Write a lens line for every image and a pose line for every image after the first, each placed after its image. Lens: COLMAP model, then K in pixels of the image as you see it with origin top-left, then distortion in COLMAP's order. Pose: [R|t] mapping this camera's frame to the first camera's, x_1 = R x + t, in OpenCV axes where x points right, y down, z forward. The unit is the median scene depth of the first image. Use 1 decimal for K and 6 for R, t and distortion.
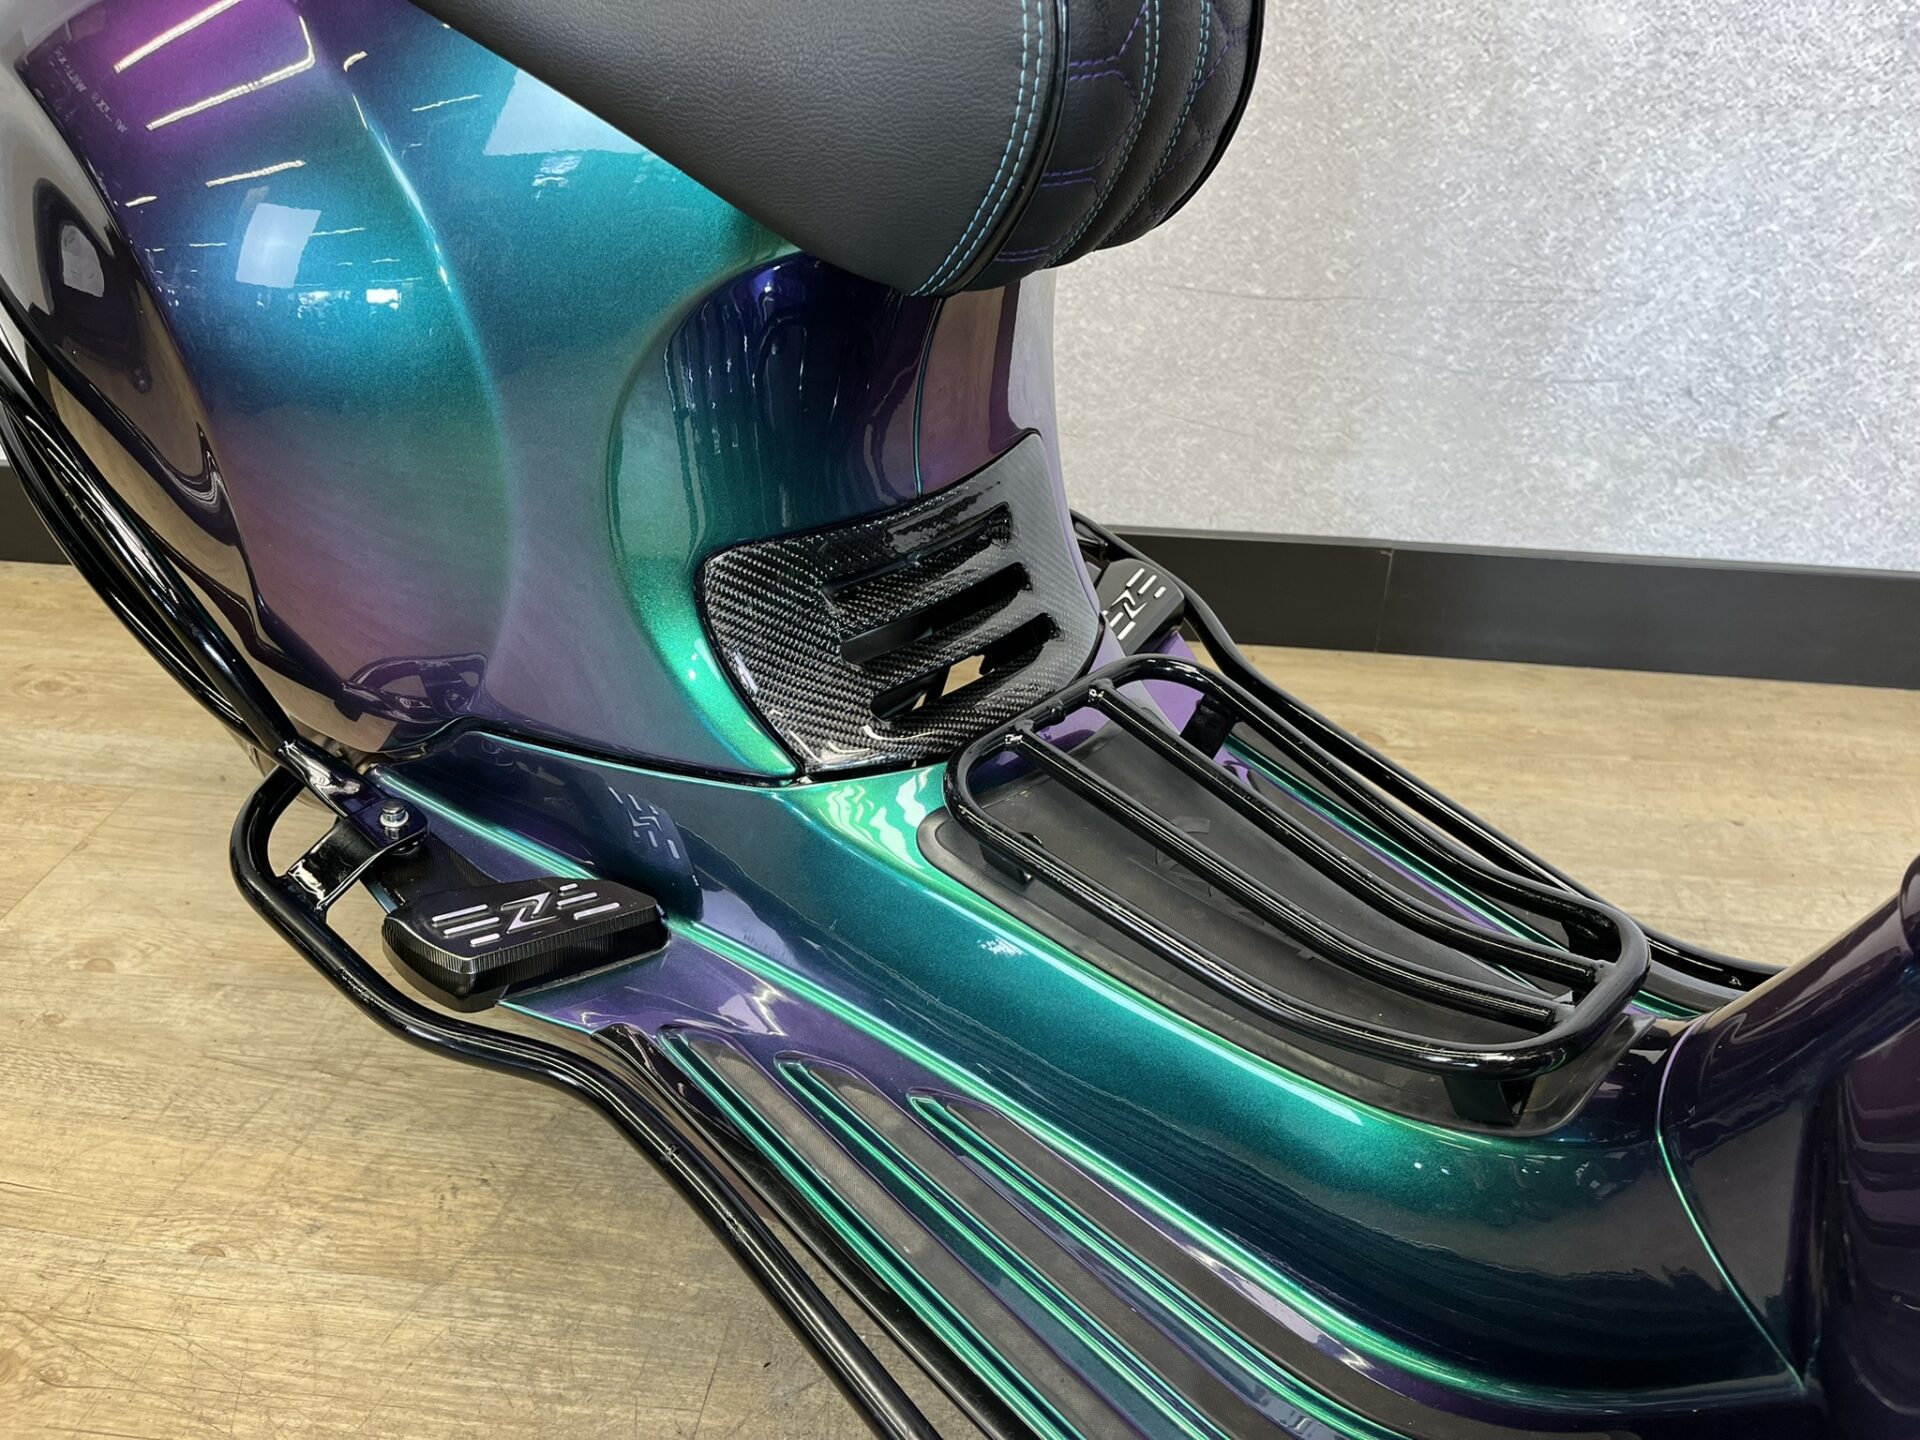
lens RADIAL K [[1460.4, 0, 953.9], [0, 1460.4, 720.2], [0, 0, 1]] dist [0.075046, -0.116789]
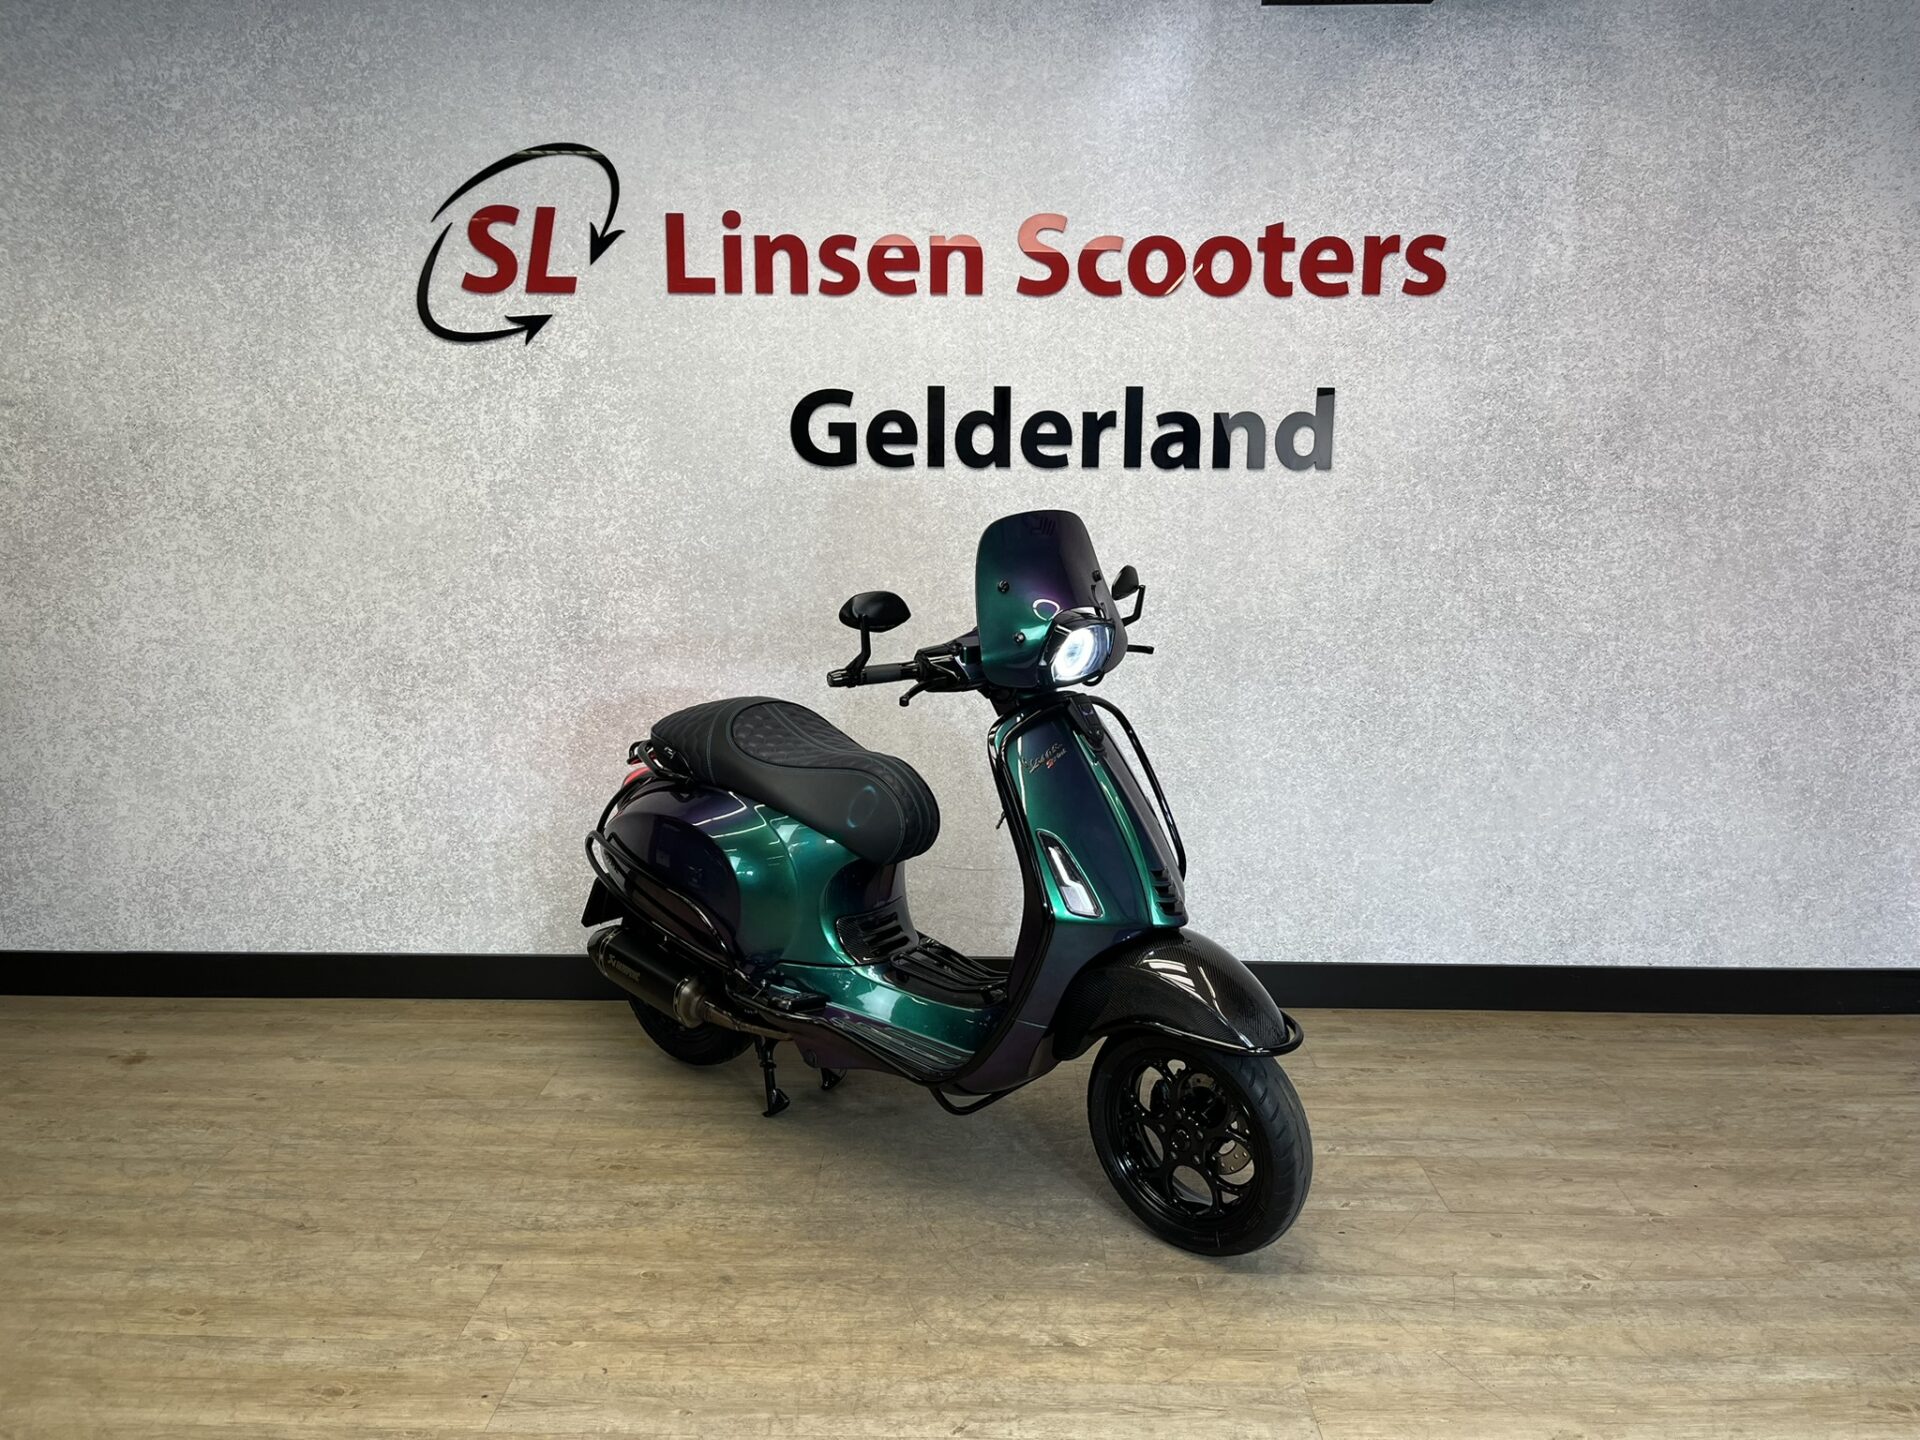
lens RADIAL K [[1460.4, 0, 960.9], [0, 1460.4, 726.7], [0, 0, 1]] dist [0.075046, -0.116789]
pose [[0.991754, -0.014060, 0.127385, -0.179825], [0.061967, 0.922661, -0.380602, 0.564558], [-0.112182, 0.385357, 0.915923, -1.799880]]
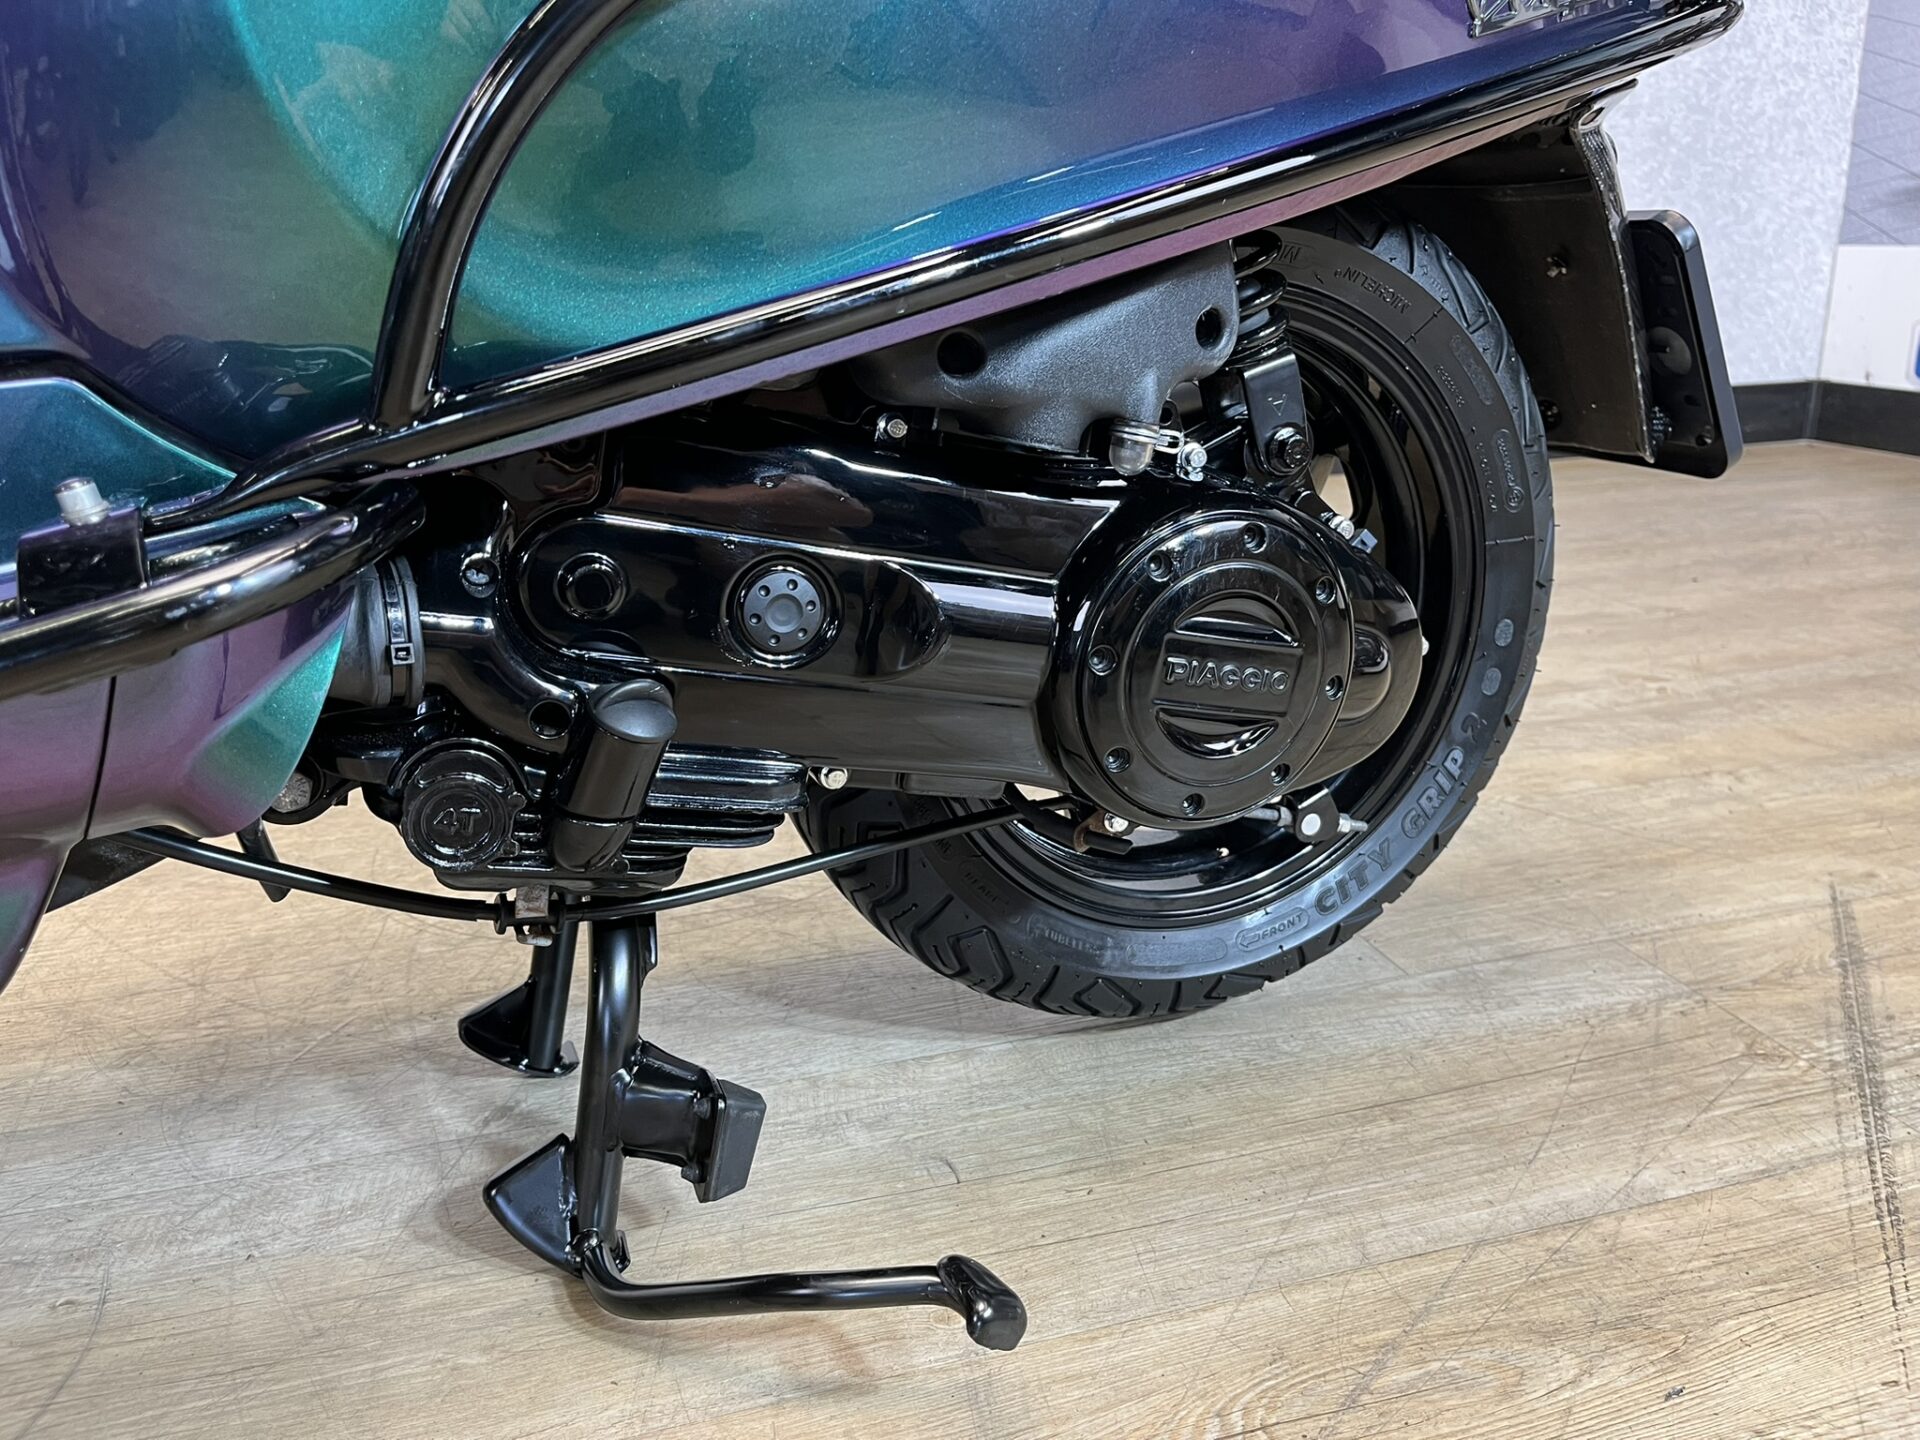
lens RADIAL K [[1460.4, 0, 973.7], [0, 1460.4, 733.4], [0, 0, 1]] dist [0.075046, -0.116789]
pose [[0.908188, -0.148290, 0.391413, -0.013131], [0.242027, 0.949002, -0.202033, 0.686038], [-0.341492, 0.278217, 0.897763, -0.580392]]
